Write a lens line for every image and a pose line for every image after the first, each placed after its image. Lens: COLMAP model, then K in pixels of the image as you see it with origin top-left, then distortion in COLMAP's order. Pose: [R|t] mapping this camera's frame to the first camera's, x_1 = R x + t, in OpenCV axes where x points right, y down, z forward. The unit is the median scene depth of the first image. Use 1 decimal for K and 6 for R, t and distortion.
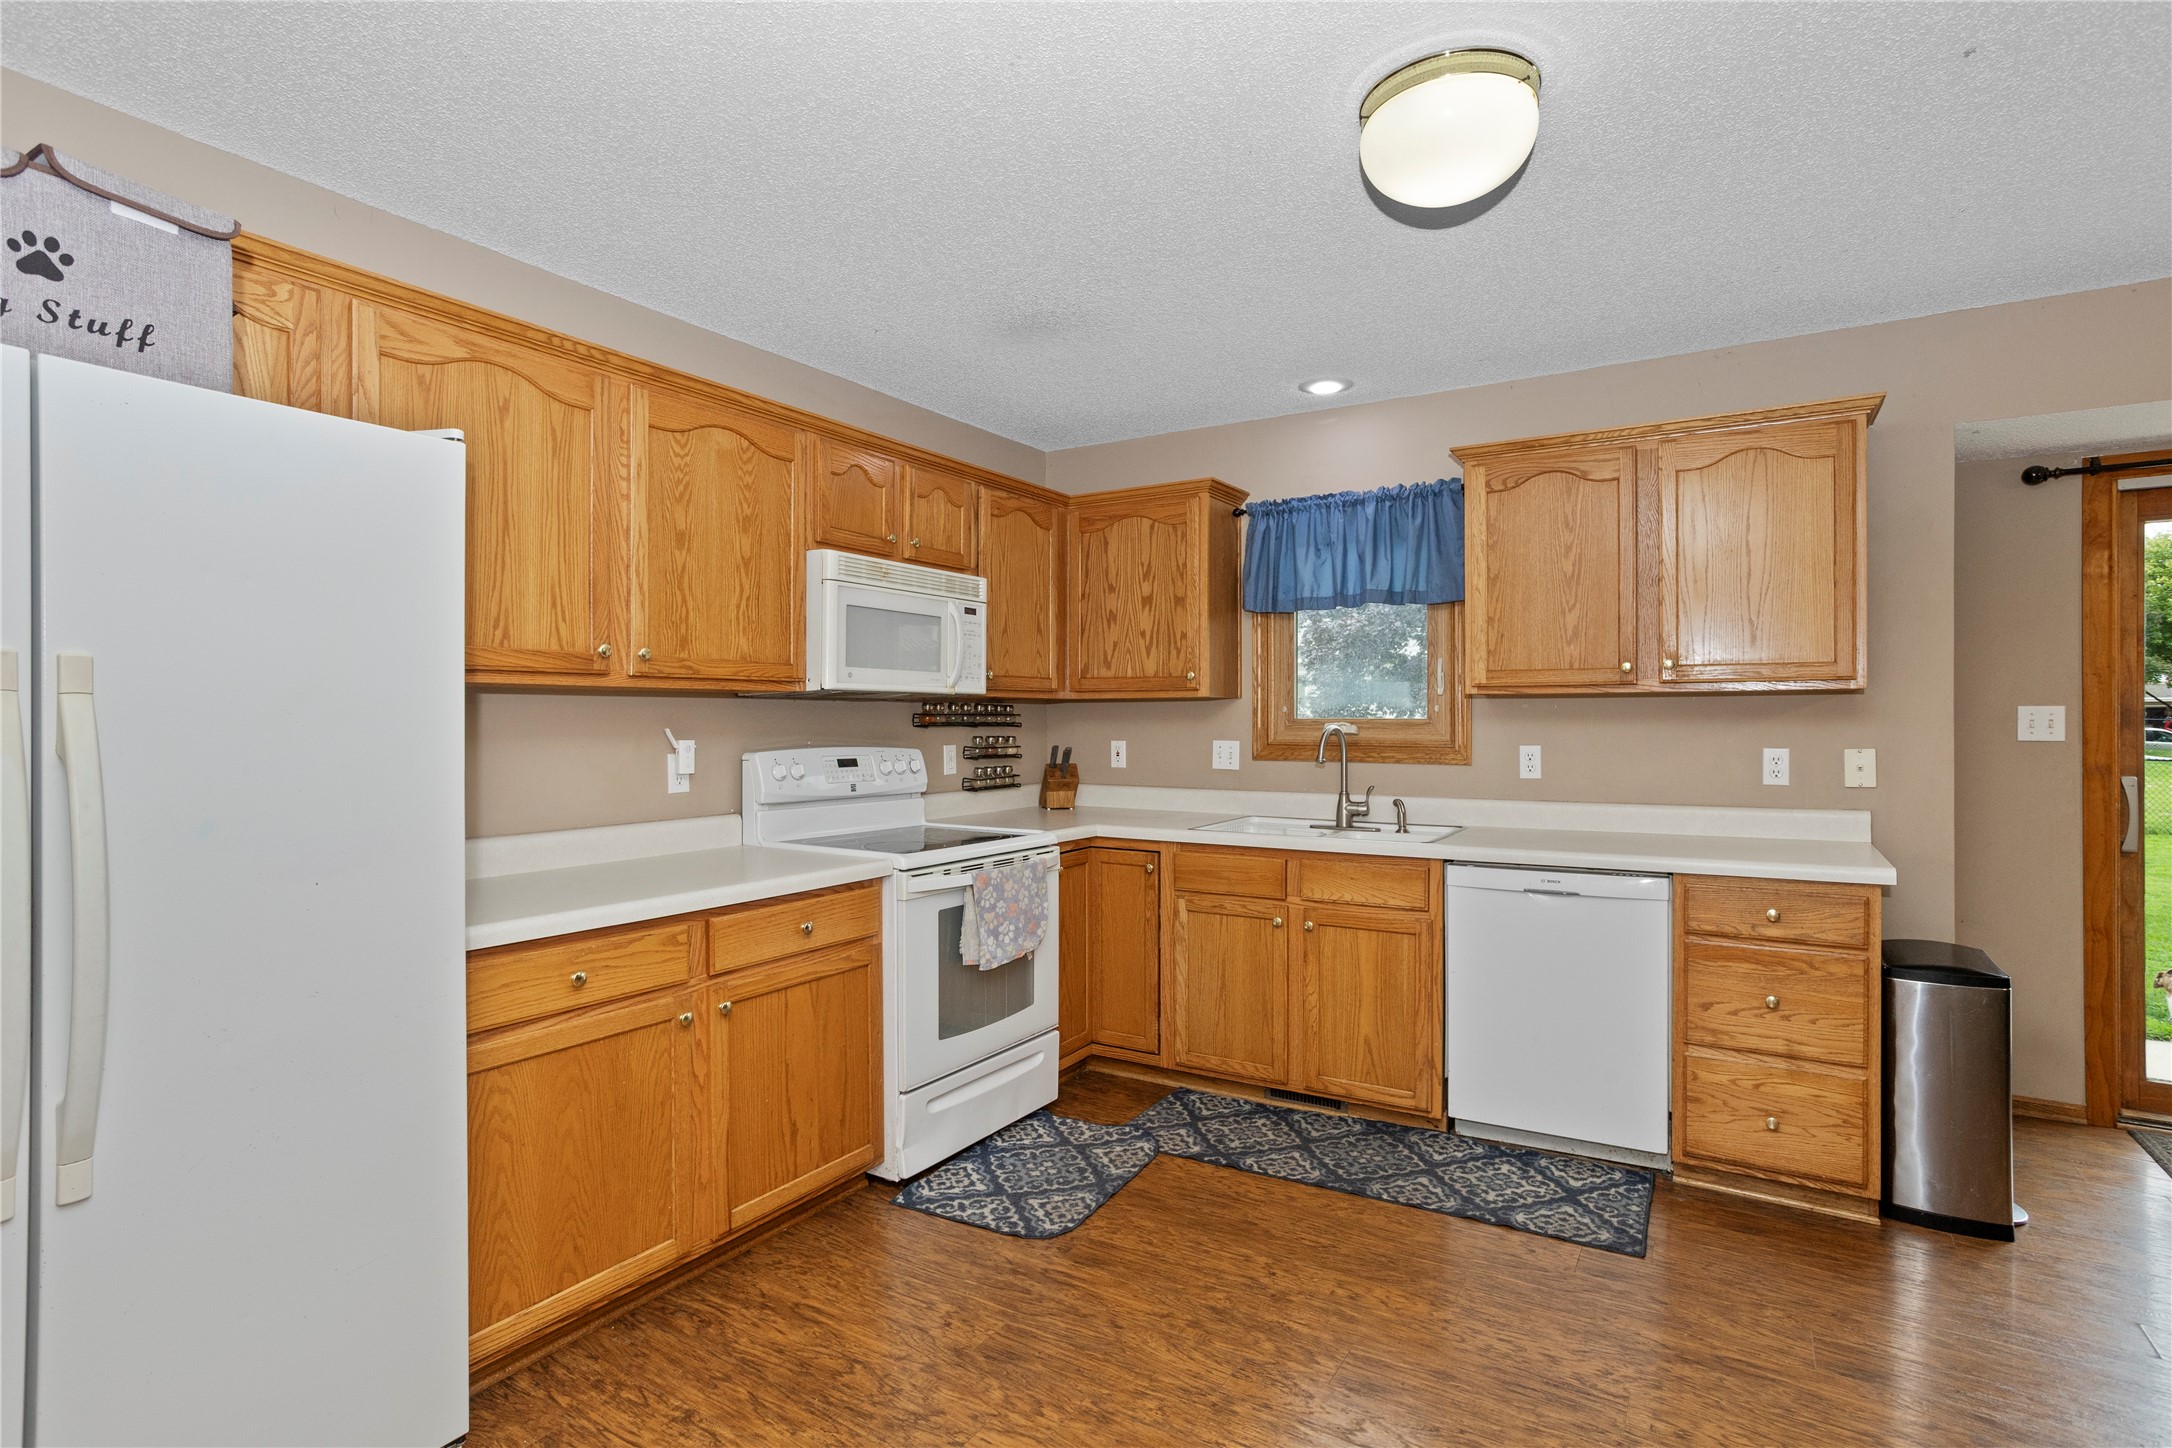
lens RADIAL K [[1072.3, 0, 1067.1], [0, 1072.3, 722.0], [0, 0, 1]] dist [-0.048709, 0.035654]
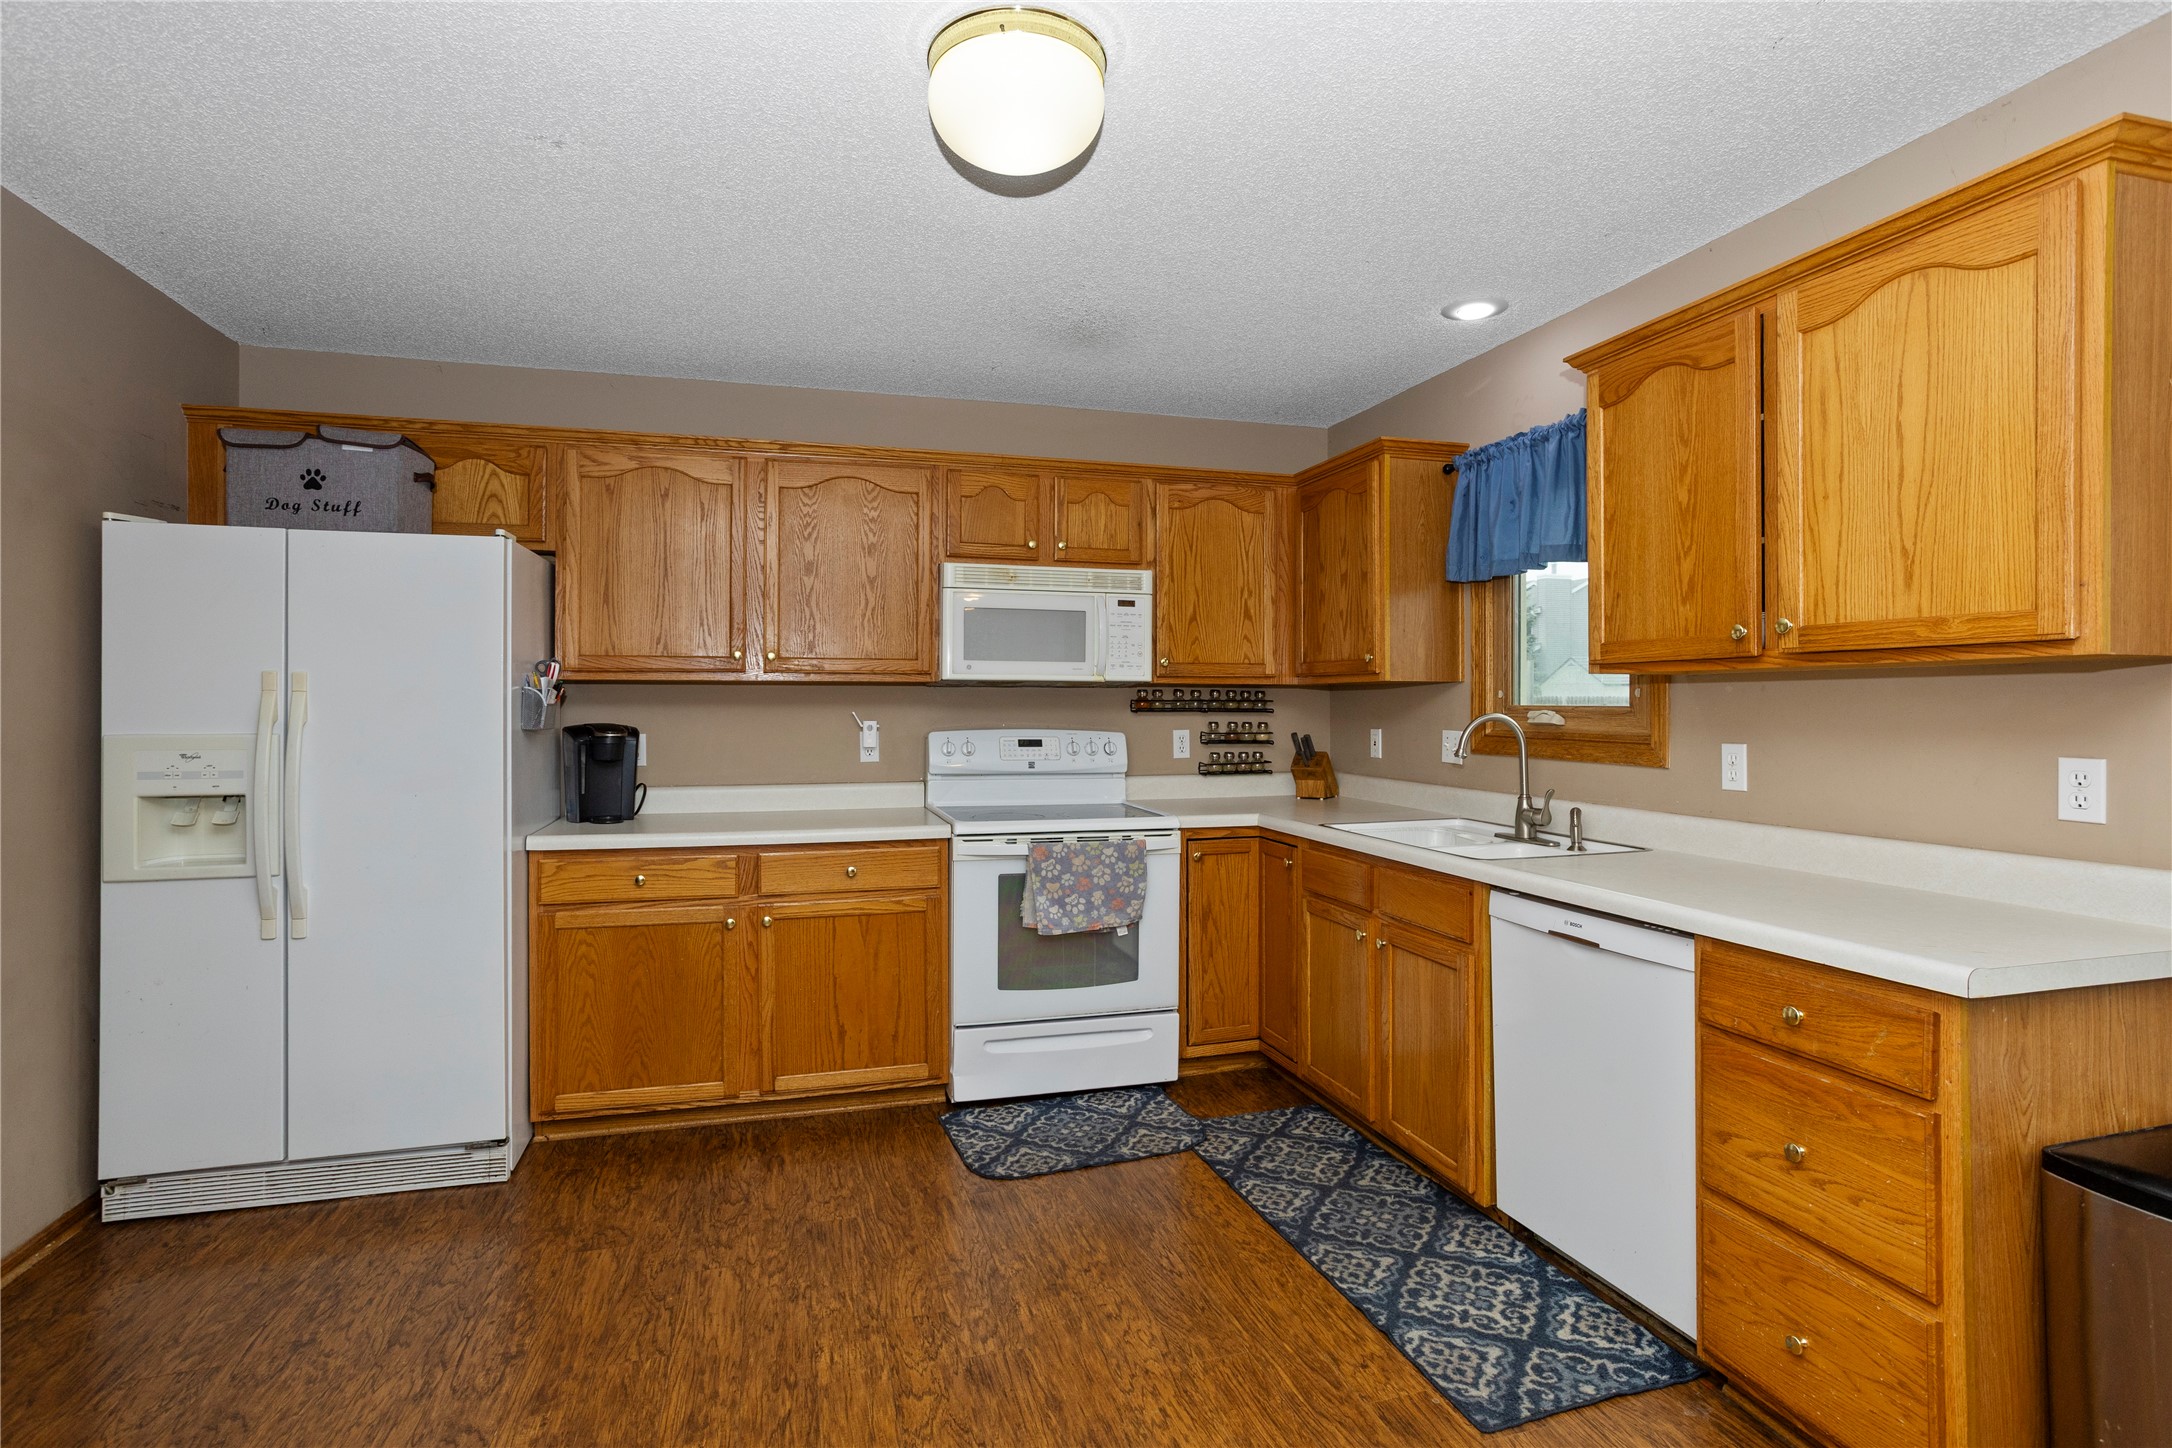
lens RADIAL K [[1062.0, 0, 1071.3], [0, 1062.0, 698.2], [0, 0, 1]] dist [-0.048339, 0.034894]
pose [[0.748563, -0.001523, -0.663062, 0.652735], [-0.003958, 0.999969, -0.006766, -0.002398], [0.663051, 0.007689, 0.748534, 0.203277]]
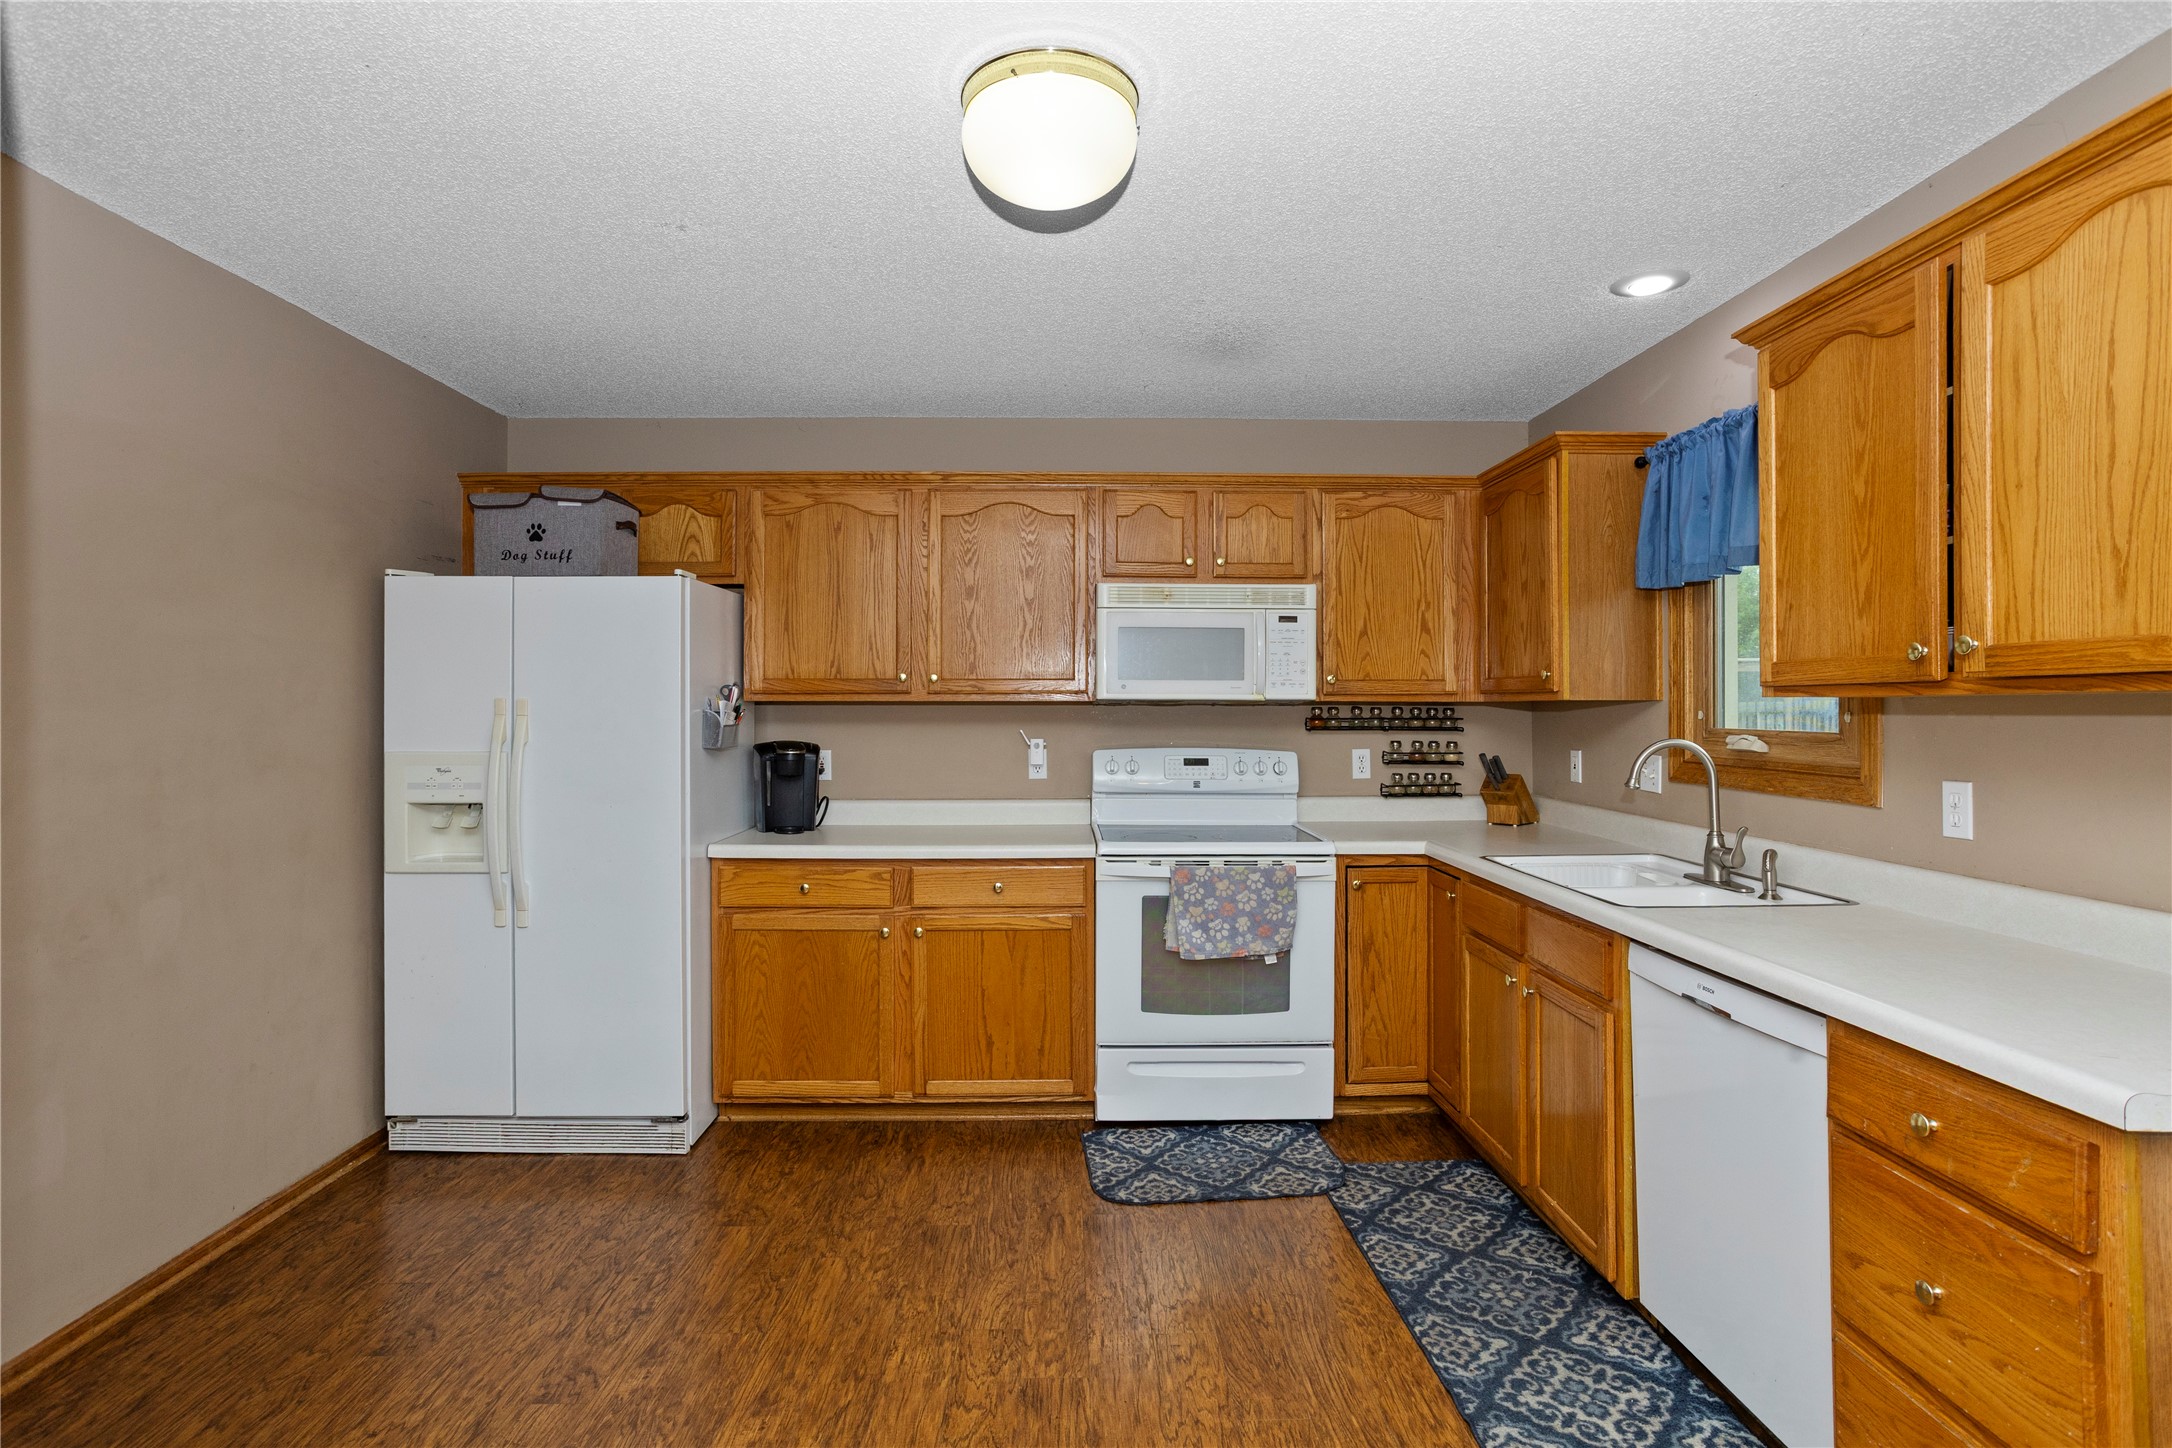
lens RADIAL K [[1069.6, 0, 1079.7], [0, 1069.6, 701.1], [0, 0, 1]] dist [-0.044221, 0.030581]
pose [[0.554402, -0.004517, -0.832237, 0.748604], [-0.003174, 0.999967, -0.007541, -0.019144], [0.832243, 0.006822, 0.554369, 0.308383]]
